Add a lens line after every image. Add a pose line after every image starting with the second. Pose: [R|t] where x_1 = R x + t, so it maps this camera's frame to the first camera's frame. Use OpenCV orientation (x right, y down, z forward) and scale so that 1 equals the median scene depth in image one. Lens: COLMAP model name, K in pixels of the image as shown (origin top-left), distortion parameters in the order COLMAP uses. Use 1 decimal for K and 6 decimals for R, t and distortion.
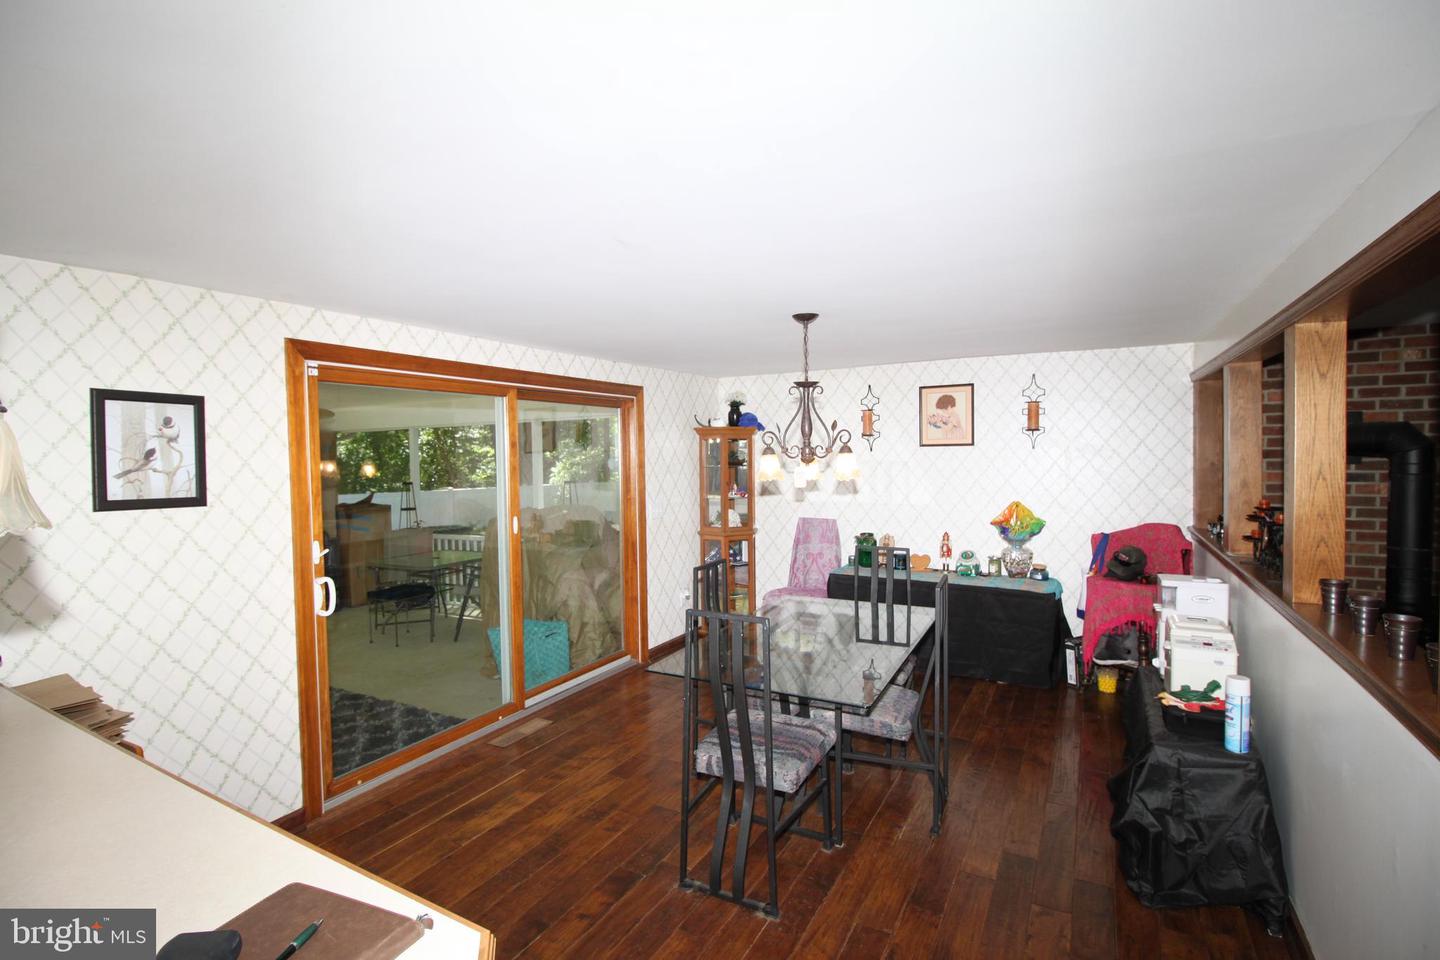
lens RADIAL K [[667.2, 0, 719.1], [0, 667.2, 475.3], [0, 0, 1]] dist [-0.001879, -0.011851]
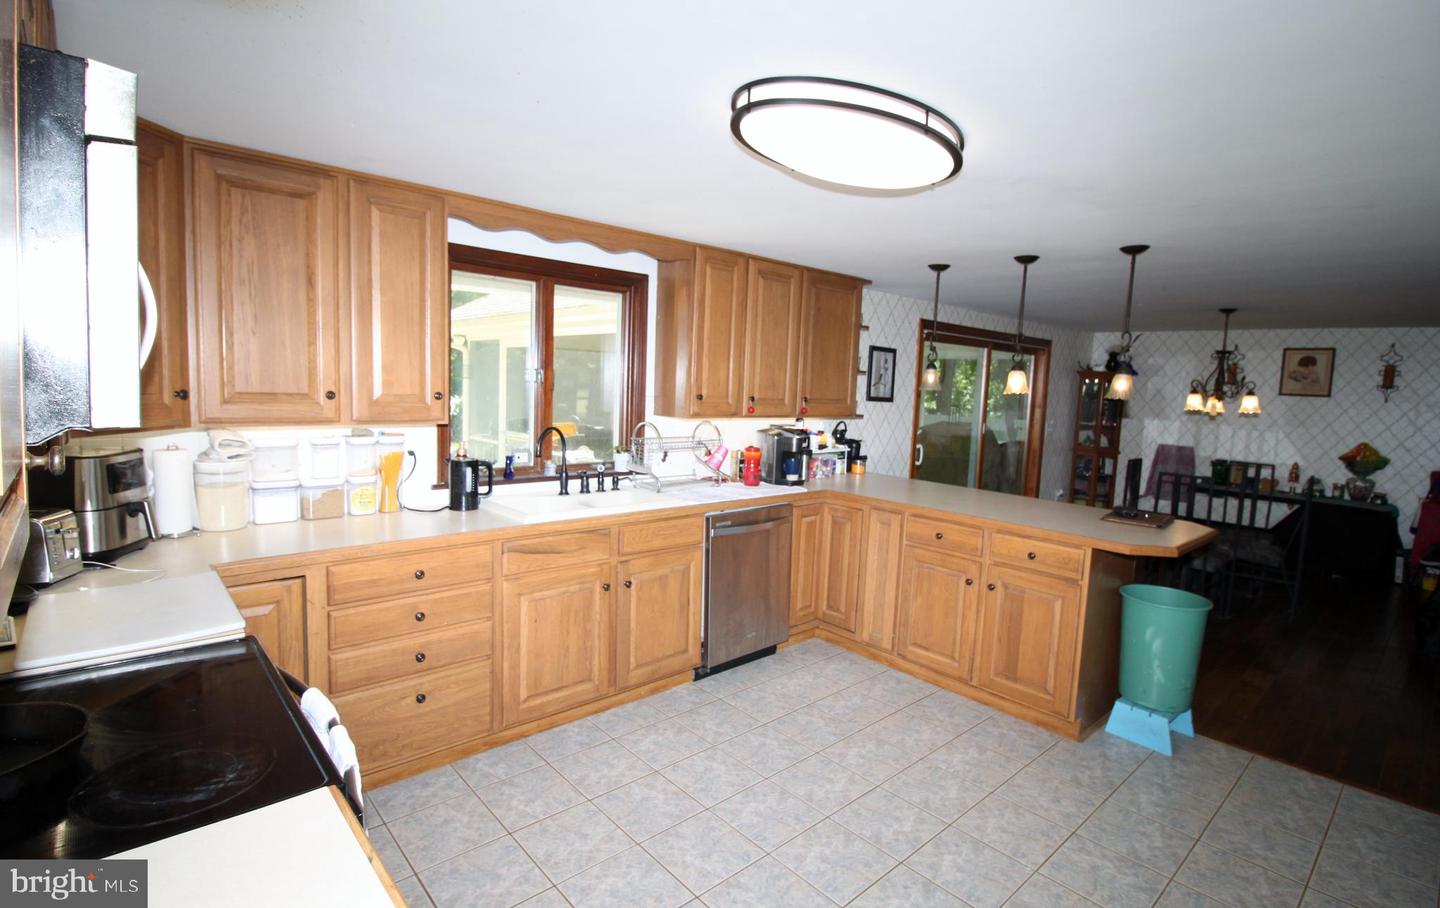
lens RADIAL K [[696.3, 0, 723.4], [0, 696.3, 444.8], [0, 0, 1]] dist [-0.000967, -0.010835]
pose [[0.946622, 0.084289, -0.311129, -0.311756], [-0.066571, 0.995519, 0.067155, 0.036309], [0.315396, -0.042859, 0.947992, -0.654703]]
